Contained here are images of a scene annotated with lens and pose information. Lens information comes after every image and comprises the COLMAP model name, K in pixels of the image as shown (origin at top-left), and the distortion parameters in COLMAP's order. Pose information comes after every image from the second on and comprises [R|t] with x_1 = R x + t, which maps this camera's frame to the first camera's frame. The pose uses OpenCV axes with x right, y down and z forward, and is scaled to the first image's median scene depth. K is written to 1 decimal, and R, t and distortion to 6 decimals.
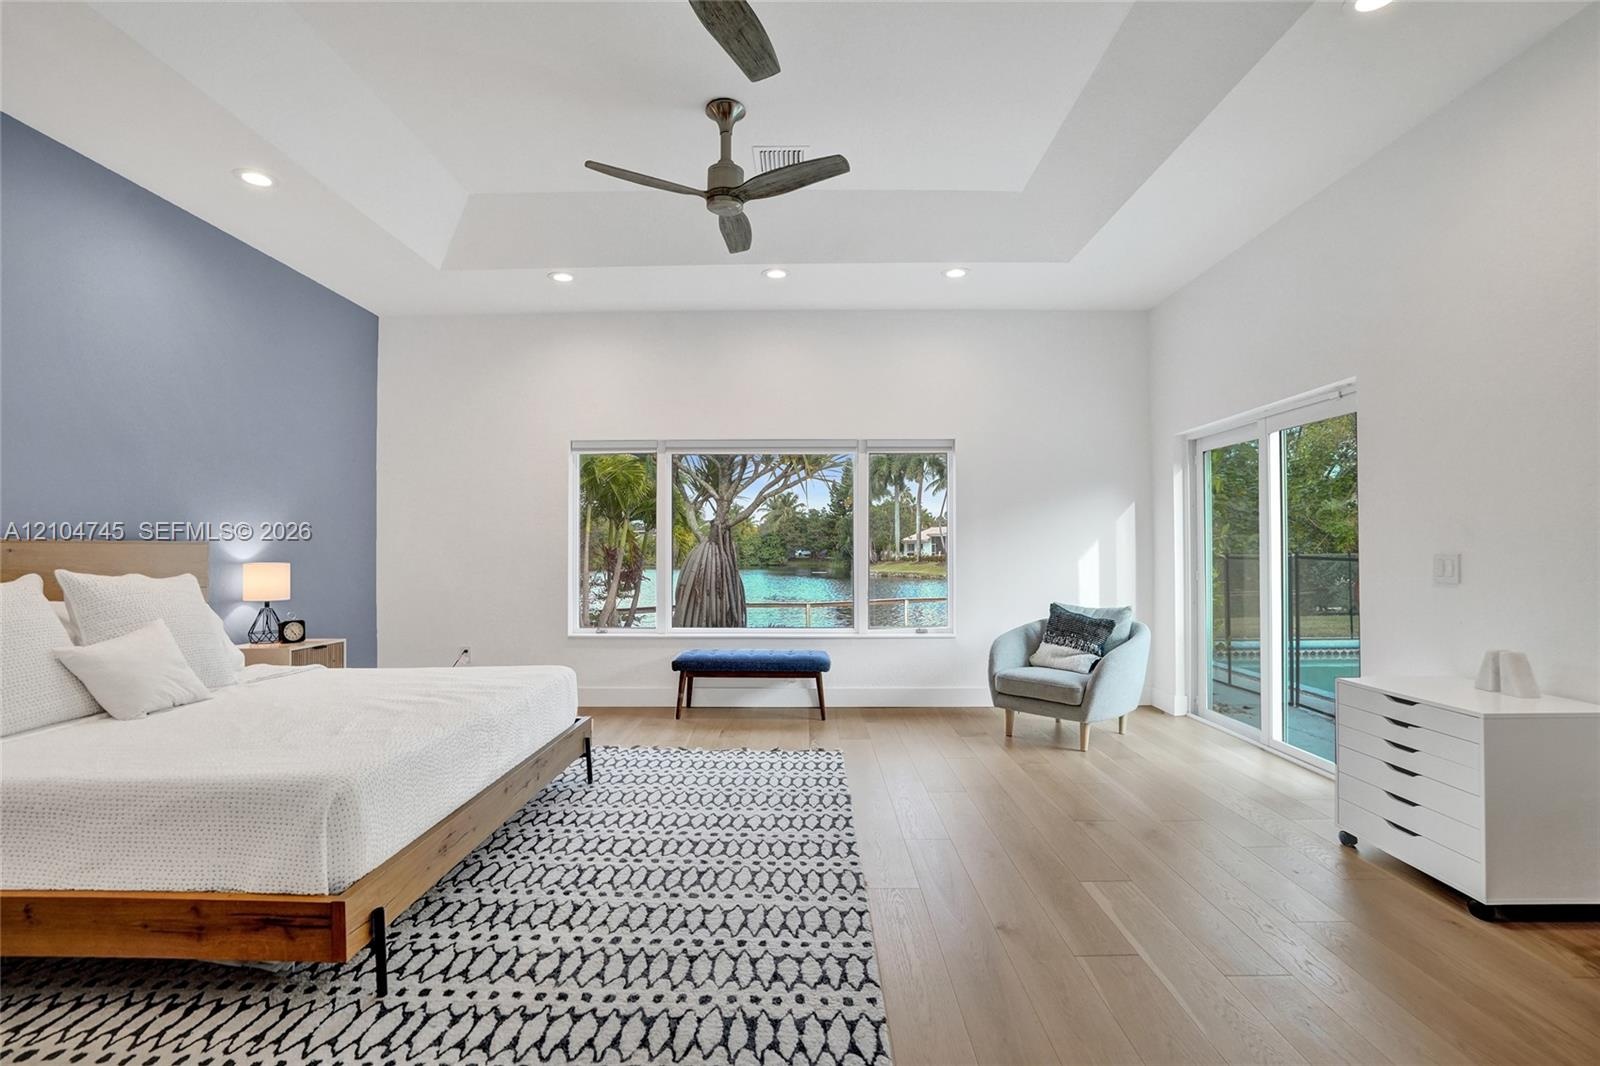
lens RADIAL K [[770.0, 0, 815.4], [0, 770.0, 516.2], [0, 0, 1]] dist [-0.059673, 0.027660]
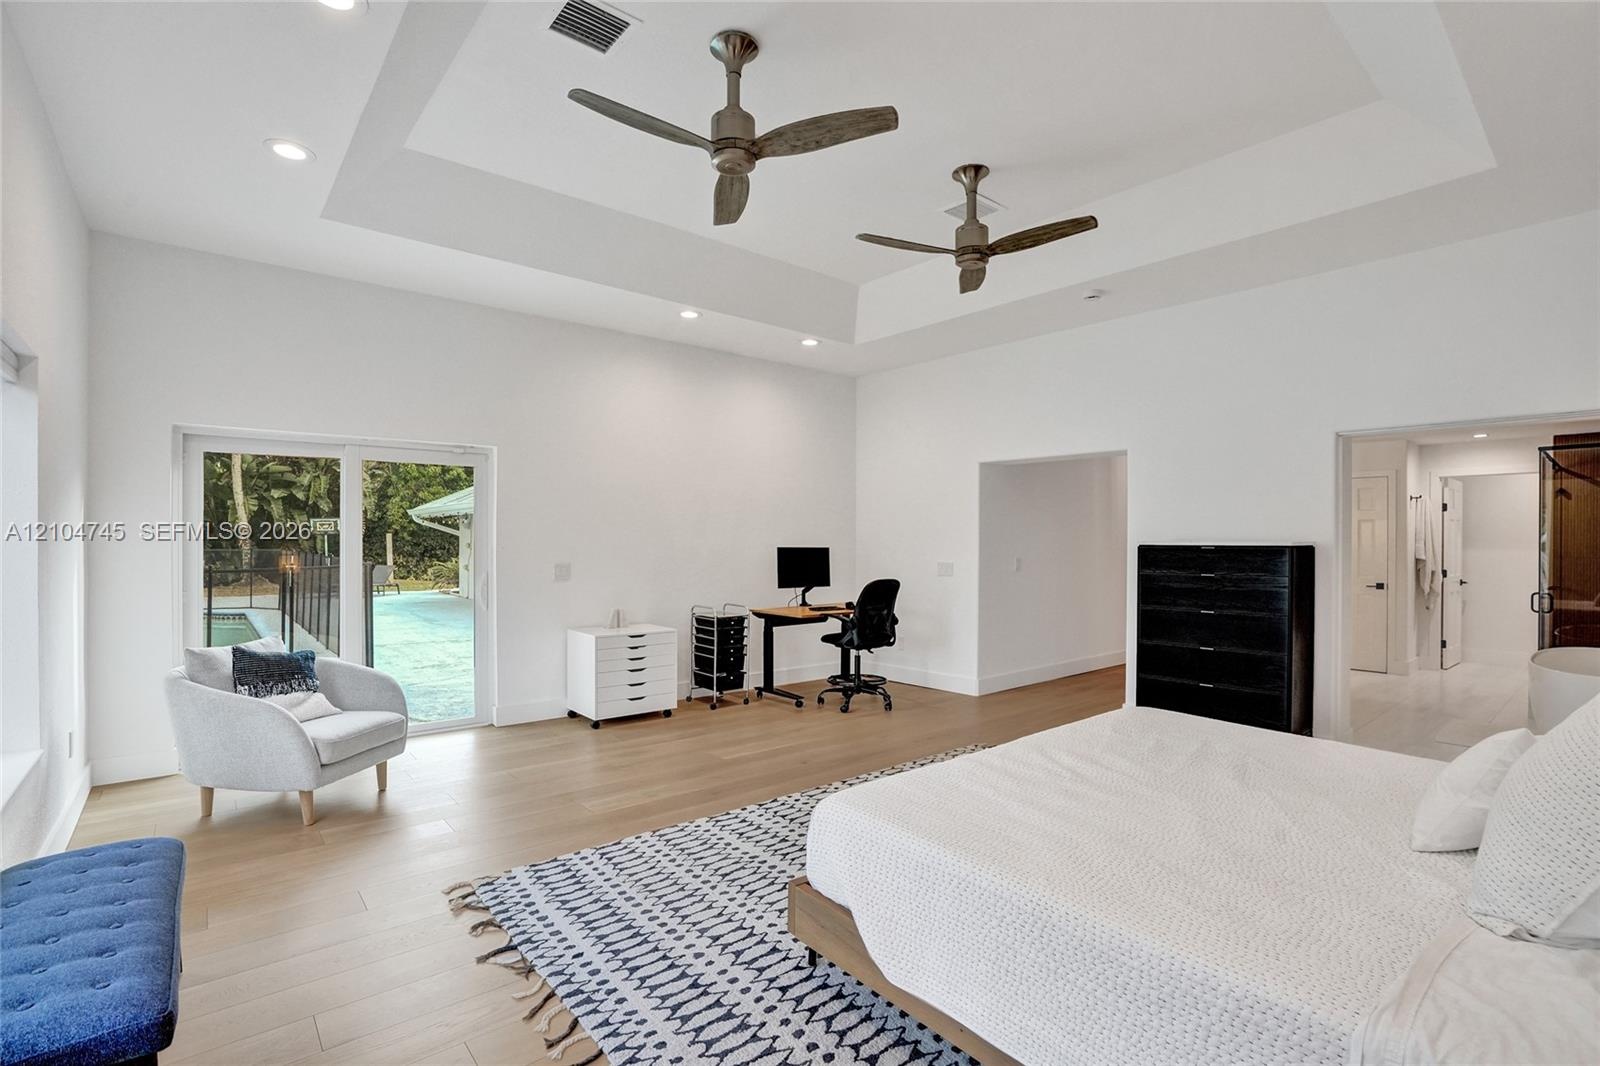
lens RADIAL K [[724.1, 0, 792.8], [0, 724.1, 539.3], [0, 0, 1]] dist [-0.039952, 0.000403]
pose [[-0.625452, 0.002514, 0.780259, -0.947637], [-0.038259, 0.998693, -0.033886, 0.030285], [-0.779324, -0.051046, -0.624538, 1.779017]]
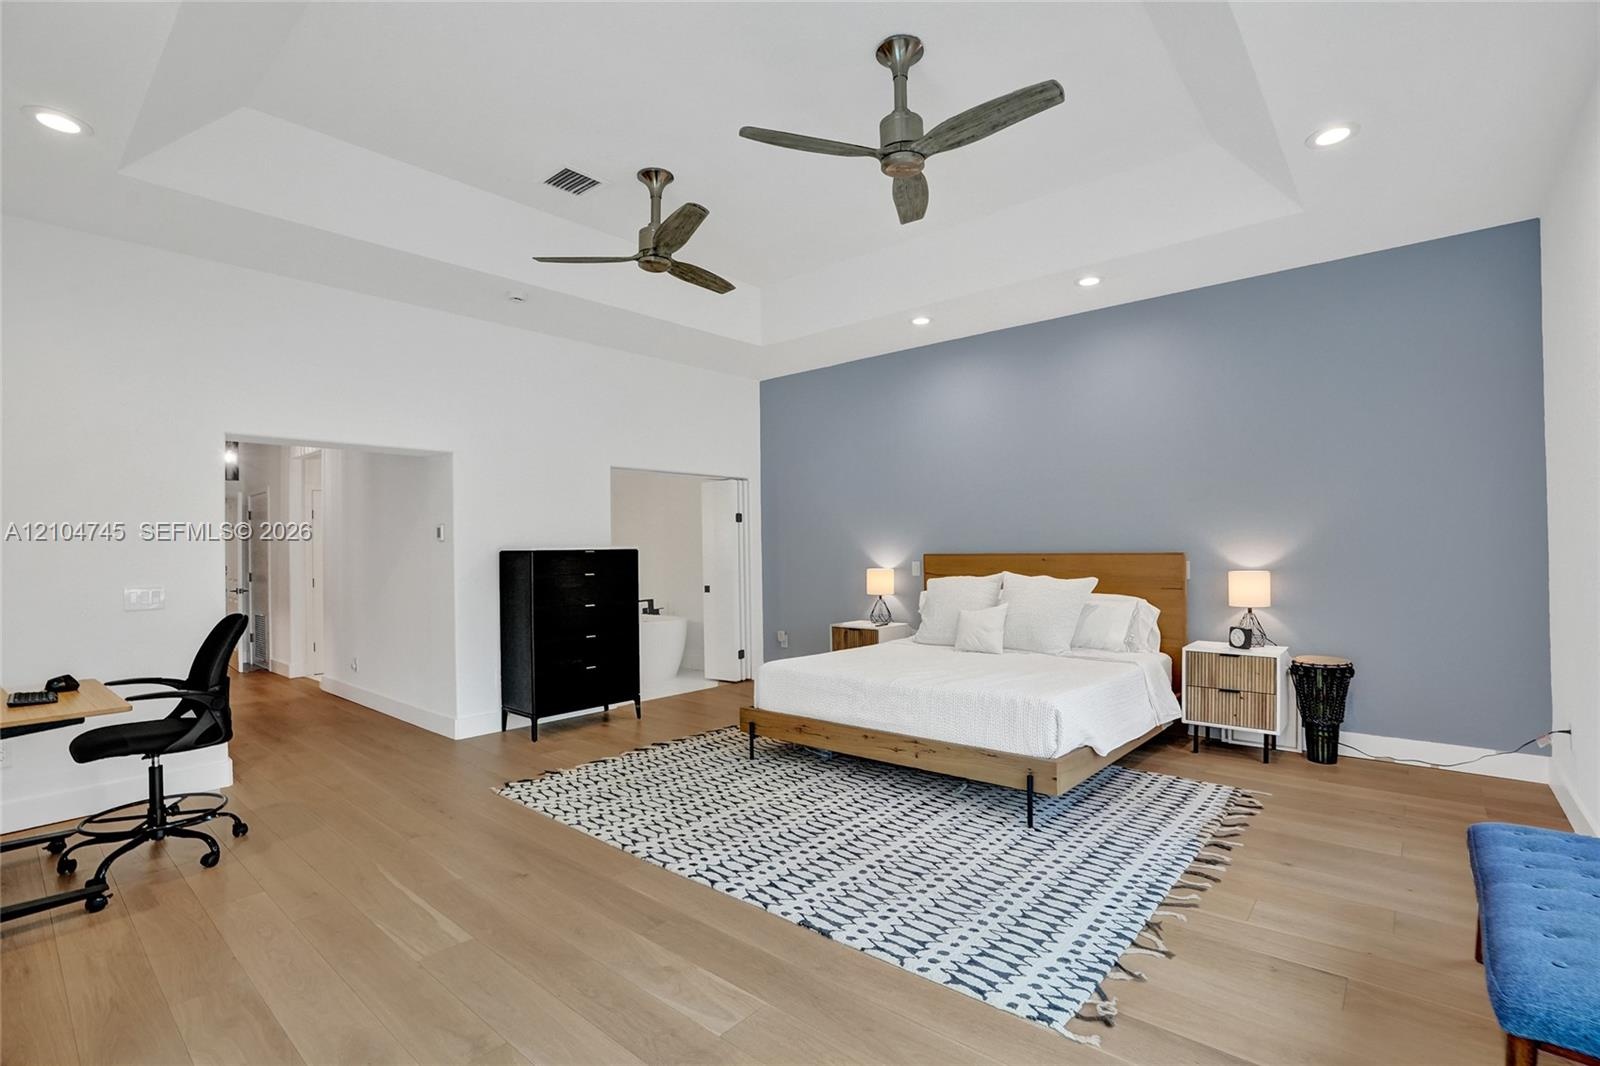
lens RADIAL K [[748.7, 0, 796.0], [0, 748.7, 540.4], [0, 0, 1]] dist [-0.064696, 0.025922]
pose [[-0.672437, 0.005978, -0.740131, 0.694663], [0.051825, 0.997893, -0.039025, 0.036243], [0.738338, -0.064599, -0.671330, 1.796433]]
